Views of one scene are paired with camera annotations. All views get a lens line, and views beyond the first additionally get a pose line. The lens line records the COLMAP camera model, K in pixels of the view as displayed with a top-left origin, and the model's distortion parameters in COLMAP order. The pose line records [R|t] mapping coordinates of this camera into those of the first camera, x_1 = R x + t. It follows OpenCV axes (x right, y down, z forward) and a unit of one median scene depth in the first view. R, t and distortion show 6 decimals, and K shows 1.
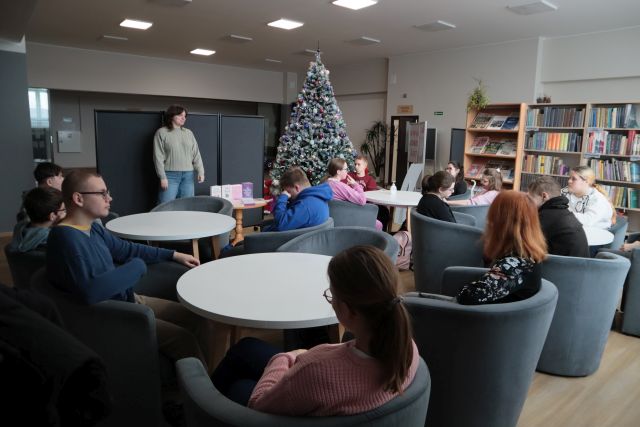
lens RADIAL K [[452.9, 0, 313.5], [0, 452.9, 213.8], [0, 0, 1]] dist [-0.102115, 0.051800]
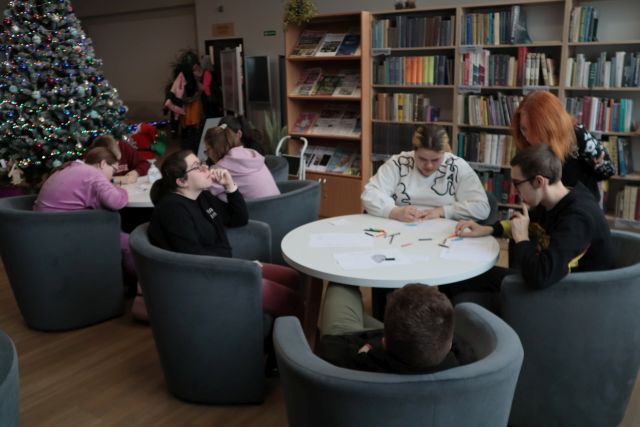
lens RADIAL K [[586.7, 0, 321.3], [0, 586.7, 213.4], [0, 0, 1]] dist [-0.018912, 0.000000]
pose [[0.952390, -0.120719, 0.279963, 0.134988], [0.099467, 0.991055, 0.088968, -0.041636], [-0.288199, -0.056885, 0.955879, 0.185605]]
